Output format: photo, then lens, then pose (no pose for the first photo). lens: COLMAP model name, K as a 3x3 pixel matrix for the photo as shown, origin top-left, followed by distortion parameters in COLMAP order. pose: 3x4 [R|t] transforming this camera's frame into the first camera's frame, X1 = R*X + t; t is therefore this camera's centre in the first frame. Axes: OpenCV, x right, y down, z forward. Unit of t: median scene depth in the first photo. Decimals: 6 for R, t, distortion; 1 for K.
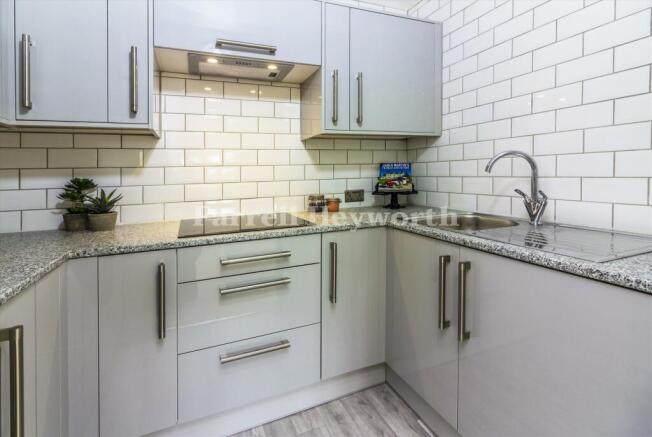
lens RADIAL K [[303.7, 0, 325.7], [0, 303.7, 182.3], [0, 0, 1]] dist [0.002471, 0.000192]
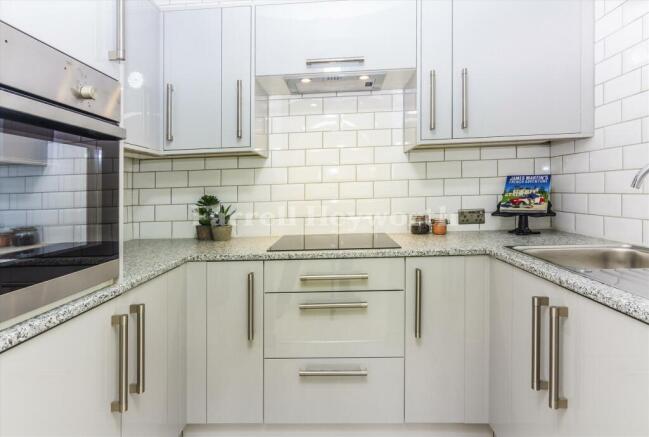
lens RADIAL K [[359.5, 0, 323.5], [0, 359.5, 193.6], [0, 0, 1]] dist [-0.002097, -0.000796]
pose [[0.897763, -0.001451, -0.440477, 0.197092], [-0.003533, 0.999939, -0.010493, -0.006850], [0.440466, 0.010977, 0.897702, -0.047355]]
